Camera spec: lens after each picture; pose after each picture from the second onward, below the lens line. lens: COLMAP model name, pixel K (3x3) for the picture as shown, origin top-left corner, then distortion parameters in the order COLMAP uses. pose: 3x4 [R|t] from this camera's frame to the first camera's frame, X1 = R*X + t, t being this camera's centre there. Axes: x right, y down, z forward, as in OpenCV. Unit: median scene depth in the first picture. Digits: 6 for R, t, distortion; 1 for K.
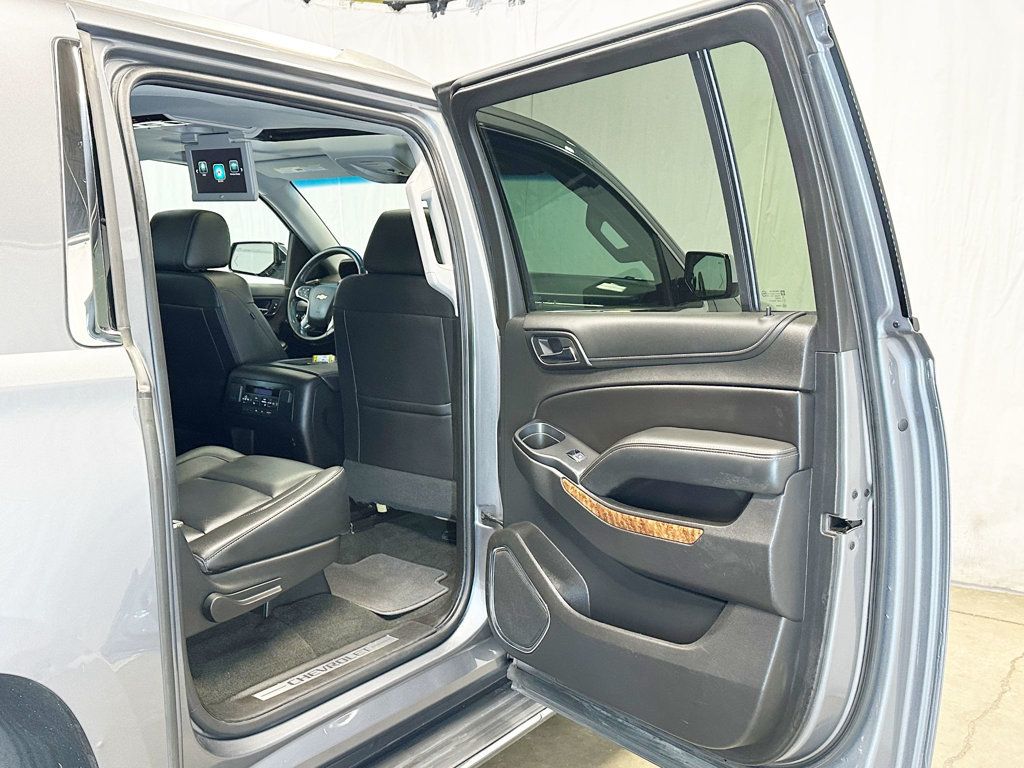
lens RADIAL K [[966.7, 0, 512.0], [0, 966.7, 384.0], [0, 0, 1]] dist [0.172308, -0.384878]
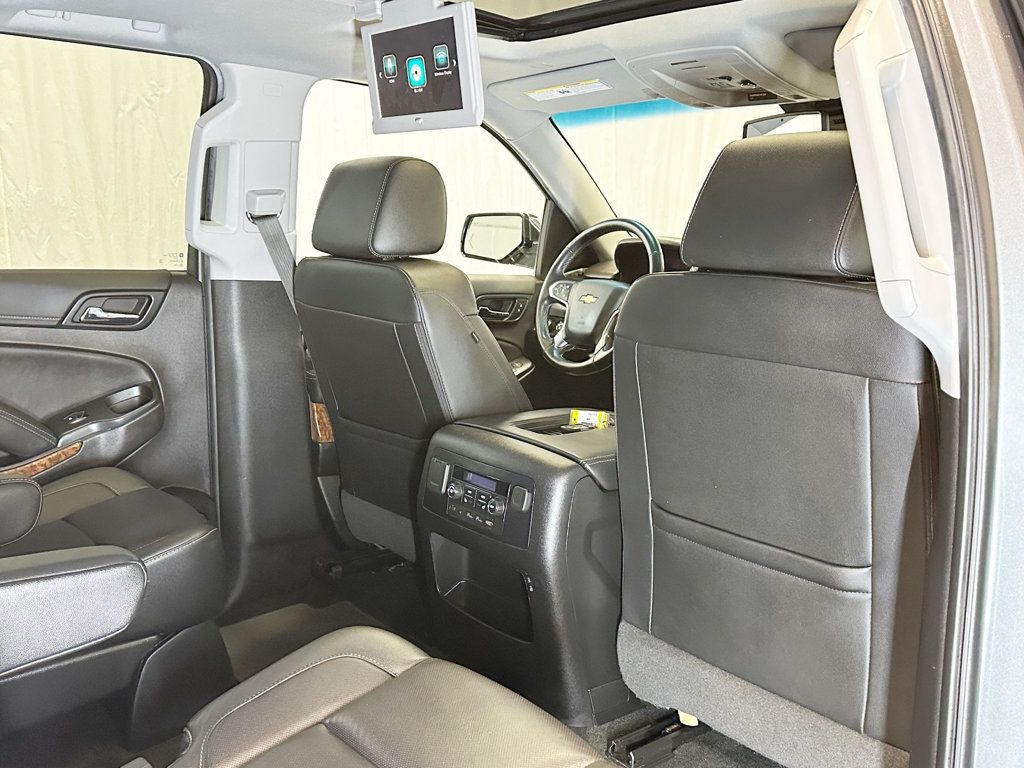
lens RADIAL K [[966.7, 0, 512.0], [0, 966.7, 384.0], [0, 0, 1]] dist [0.172308, -0.384878]
pose [[0.966110, 0.049526, -0.253336, -0.081332], [-0.043345, 0.998612, 0.029928, -0.051332], [0.254466, -0.017933, 0.966915, 0.378126]]
